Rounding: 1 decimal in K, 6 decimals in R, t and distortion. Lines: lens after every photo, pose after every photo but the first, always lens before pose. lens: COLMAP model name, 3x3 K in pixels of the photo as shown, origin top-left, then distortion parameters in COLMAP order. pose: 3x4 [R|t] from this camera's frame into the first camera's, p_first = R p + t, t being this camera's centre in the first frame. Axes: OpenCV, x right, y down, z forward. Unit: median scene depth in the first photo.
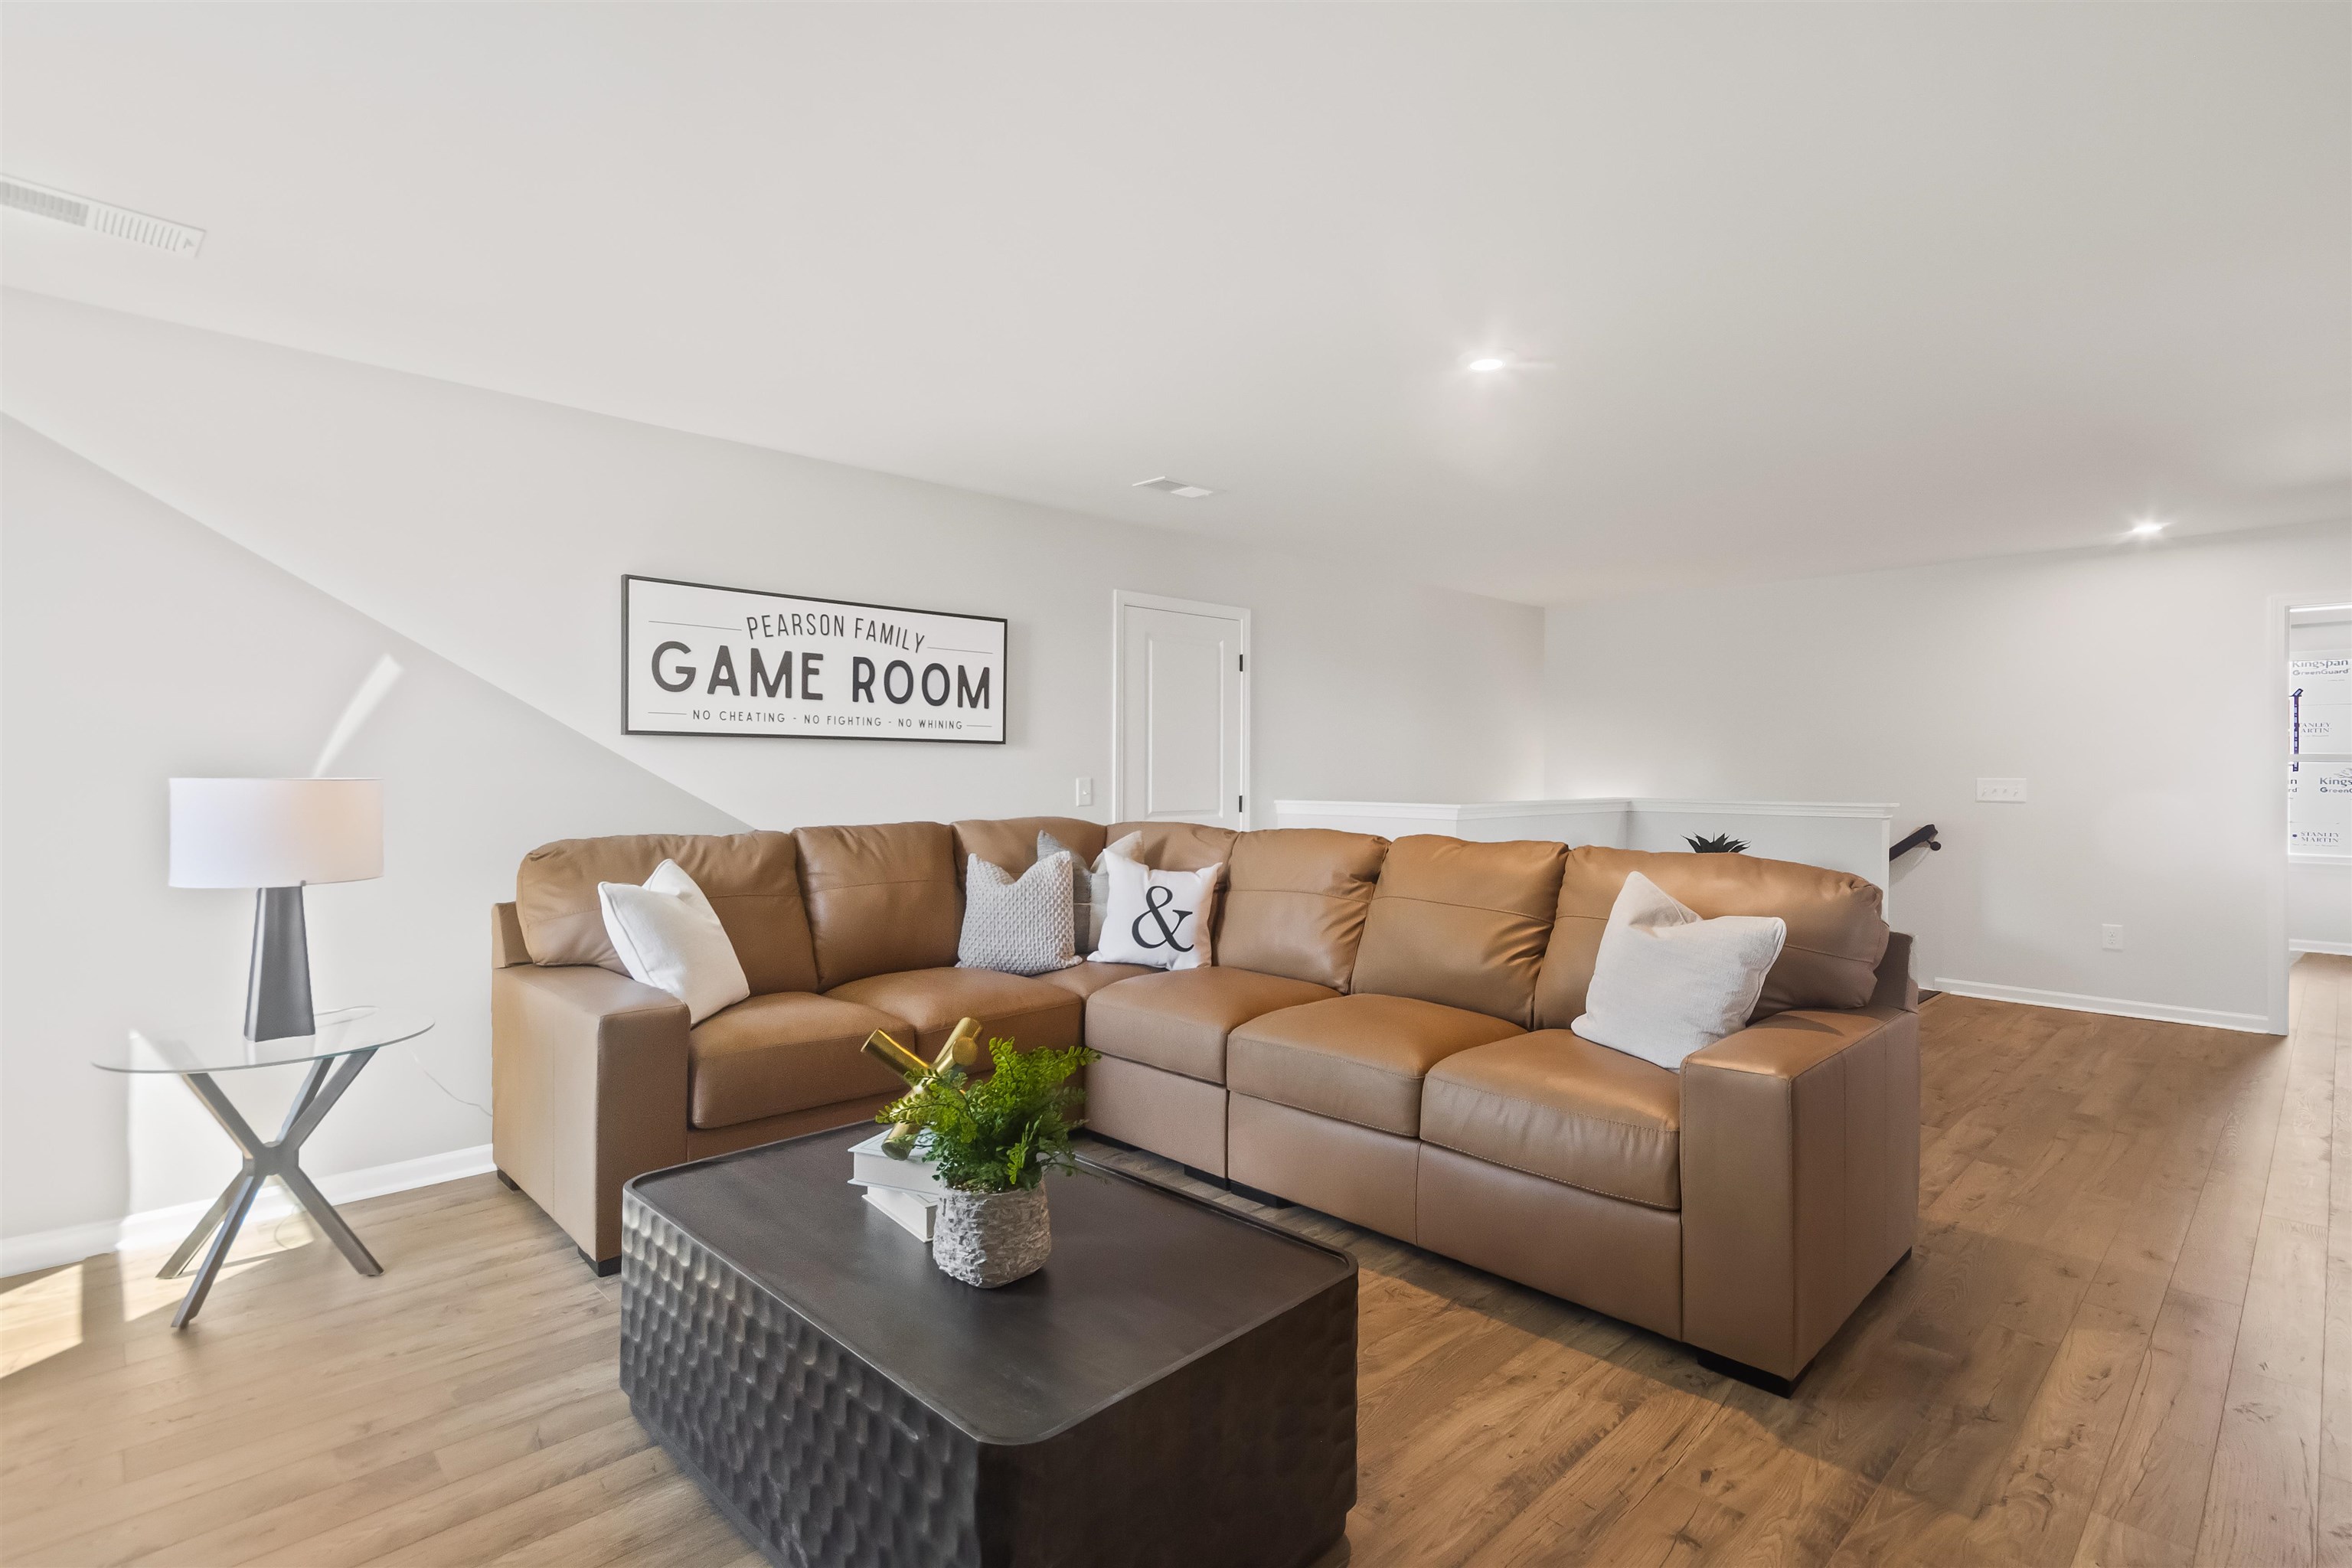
lens RADIAL K [[1091.2, 0, 1176.0], [0, 1091.2, 784.0], [0, 0, 1]] dist [-0.000133, 0.000026]
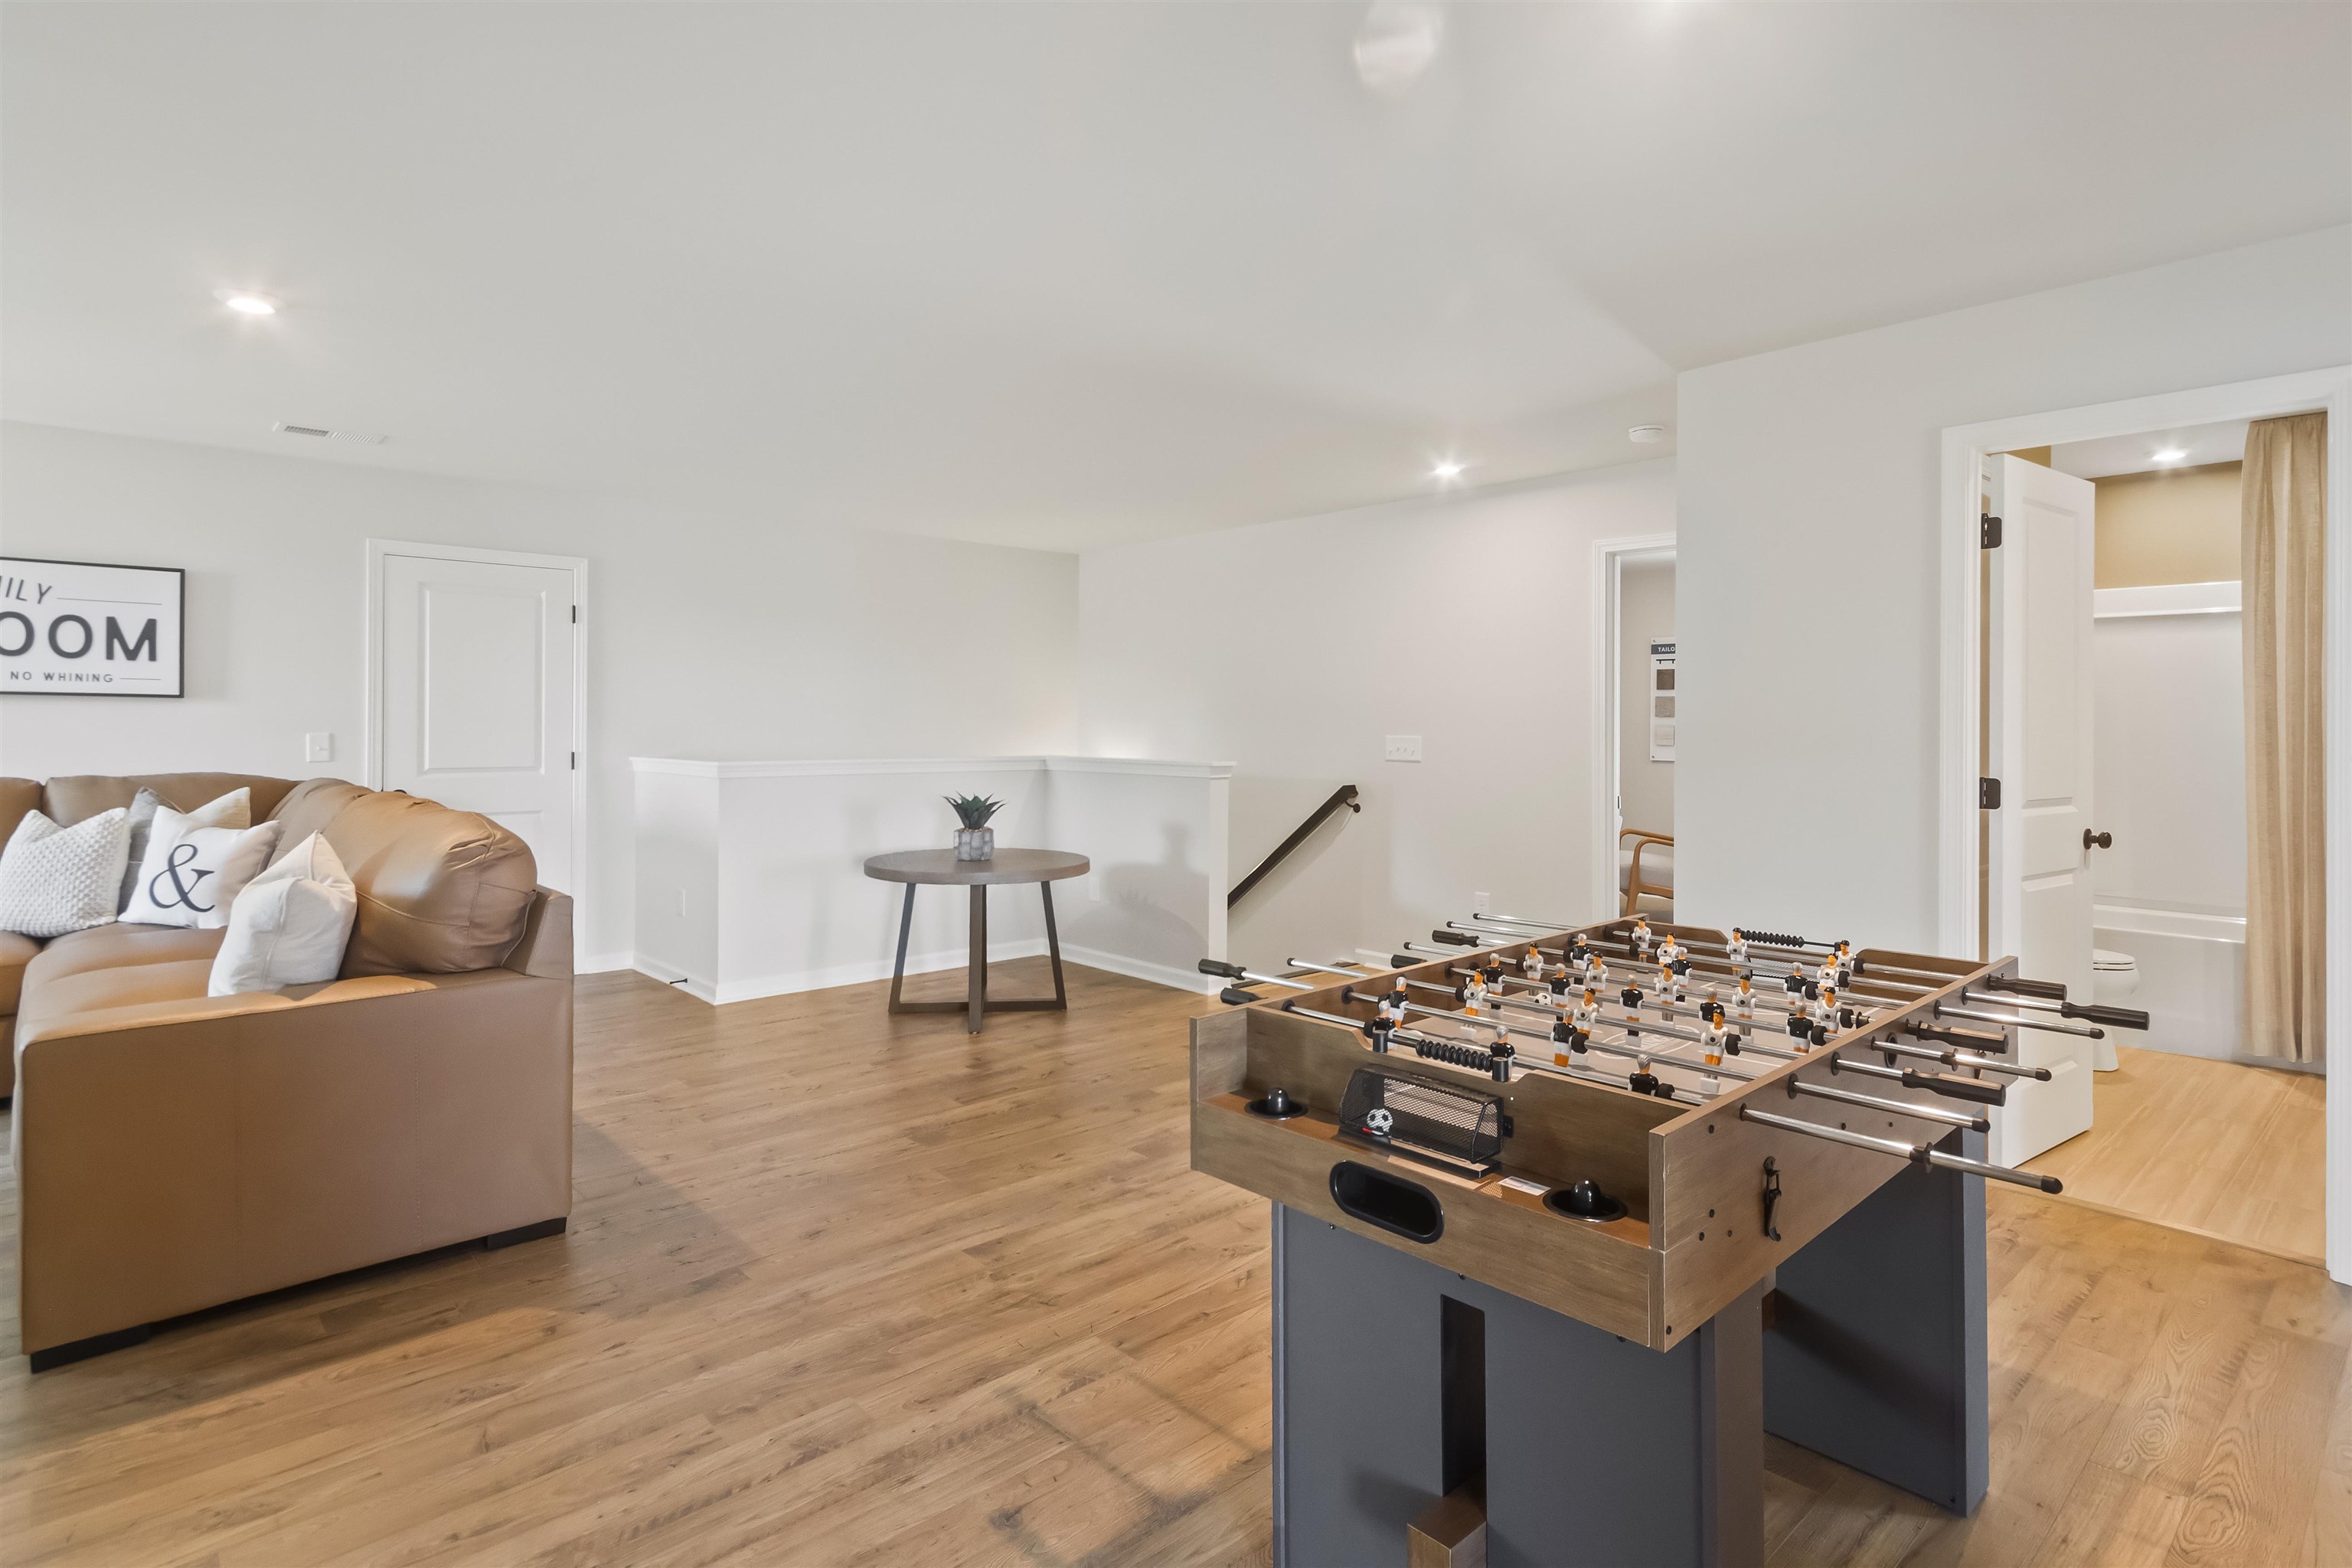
lens RADIAL K [[1166.3, 0, 1182.0], [0, 1166.3, 710.9], [0, 0, 1]] dist [0.002185, 0.000686]
pose [[0.999515, 0.001145, -0.031104, 0.772693], [-0.002006, 0.999615, -0.027656, 0.002063], [0.031060, 0.027705, 0.999133, -0.008900]]
